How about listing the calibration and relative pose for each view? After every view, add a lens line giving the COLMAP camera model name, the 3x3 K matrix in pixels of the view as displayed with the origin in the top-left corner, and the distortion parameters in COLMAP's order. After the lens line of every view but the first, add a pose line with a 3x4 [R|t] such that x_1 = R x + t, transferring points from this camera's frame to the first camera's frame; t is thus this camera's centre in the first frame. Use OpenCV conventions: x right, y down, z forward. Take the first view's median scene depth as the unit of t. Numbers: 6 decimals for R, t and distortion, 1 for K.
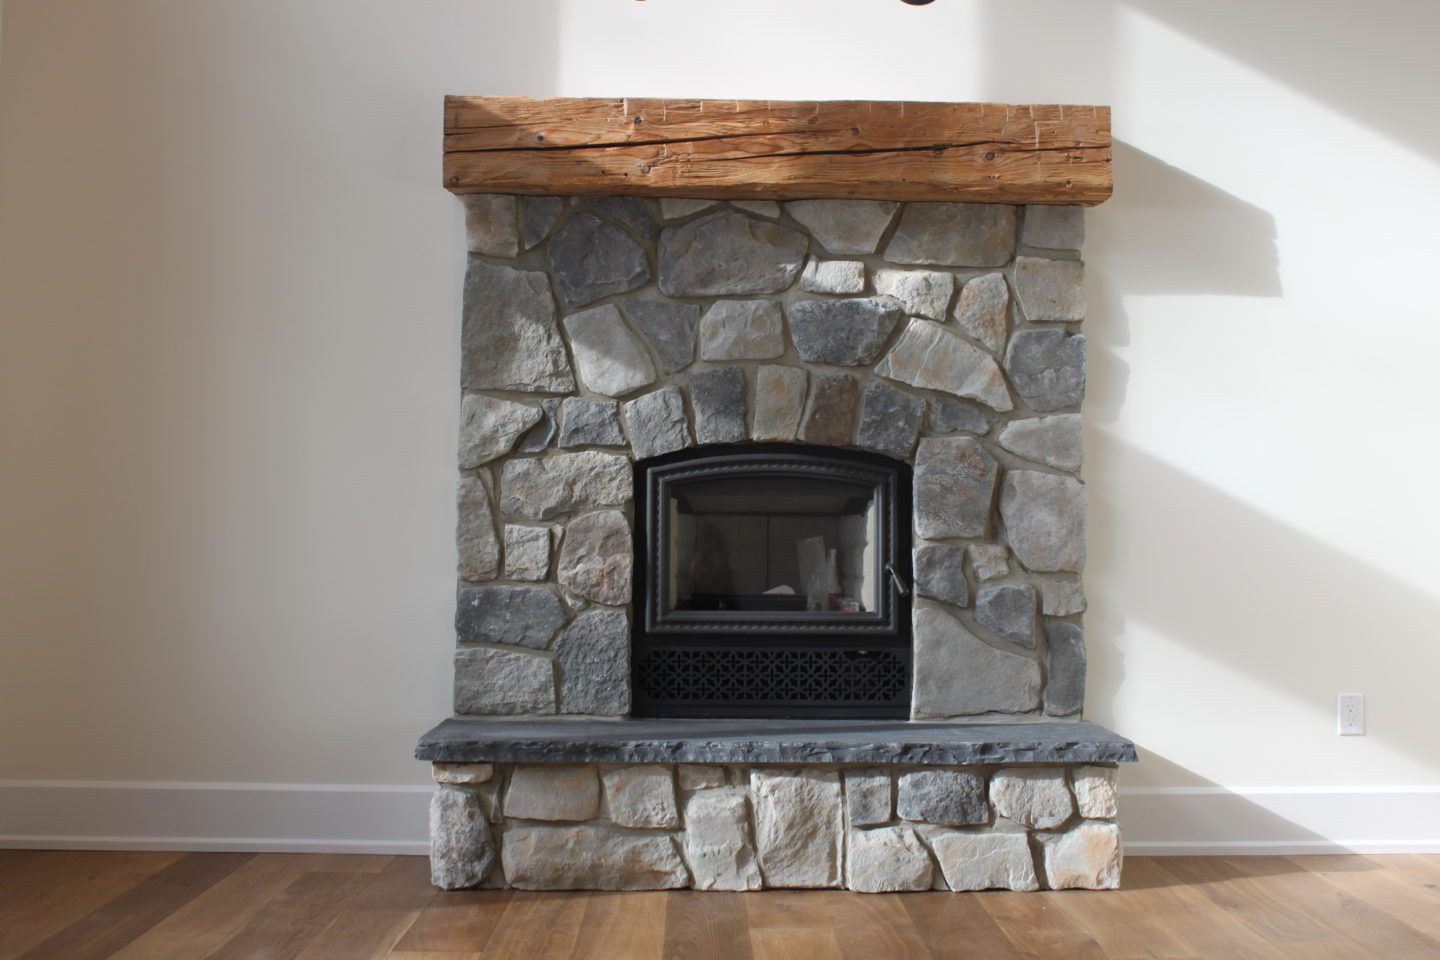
lens RADIAL K [[1548.3, 0, 720.8], [0, 1548.3, 482.4], [0, 0, 1]] dist [-0.098786, 0.000000]
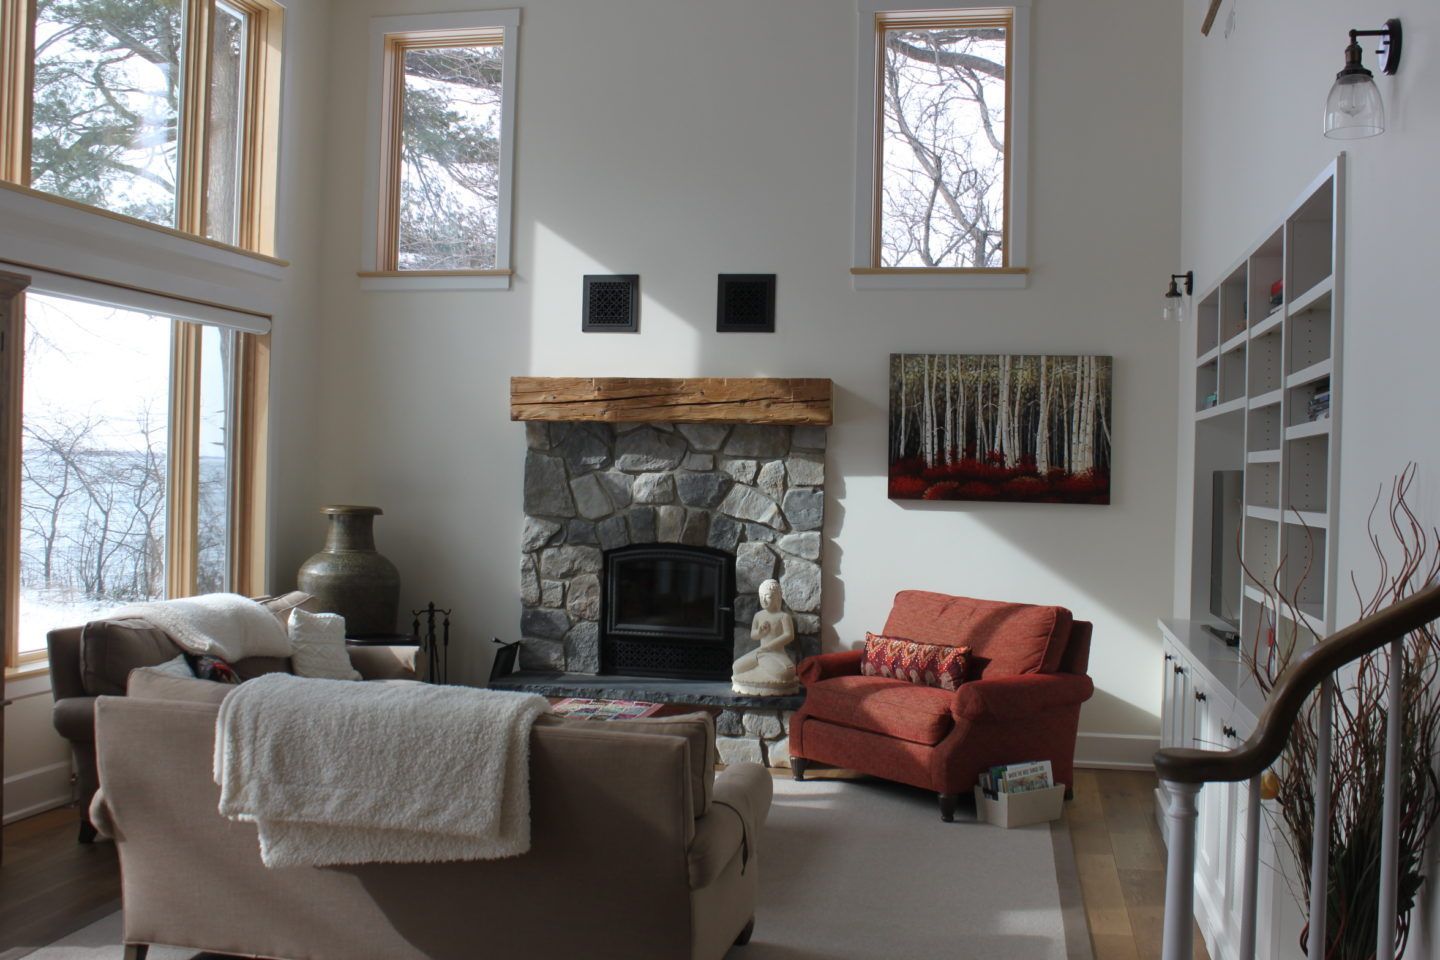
lens RADIAL K [[1438.4, 0, 719.6], [0, 1438.4, 481.9], [0, 0, 1]] dist [-0.080175, 0.000000]
pose [[0.975525, 0.014967, -0.219377, 0.515679], [-0.003084, 0.998514, 0.054410, -0.210615], [0.219865, -0.052402, 0.974122, -0.828769]]
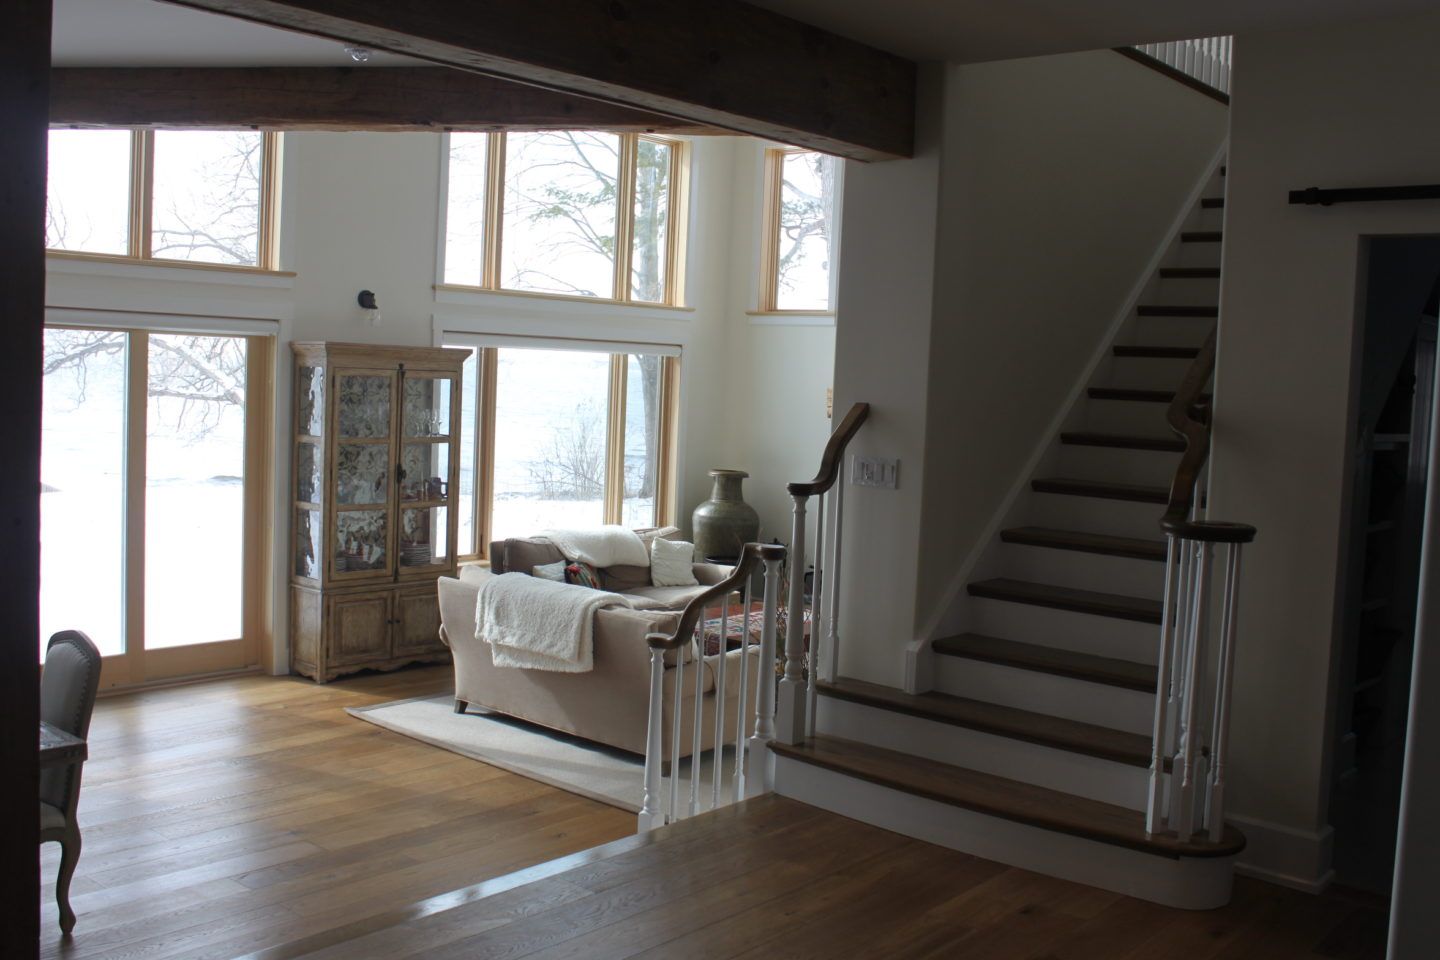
lens RADIAL K [[1438.4, 0, 726.6], [0, 1438.4, 489.6], [0, 0, 1]] dist [-0.080175, 0.000000]
pose [[0.726987, 0.081149, -0.681840, 2.622509], [-0.000810, 0.993093, 0.117328, -0.534331], [0.686651, -0.084744, 0.722031, -1.508830]]
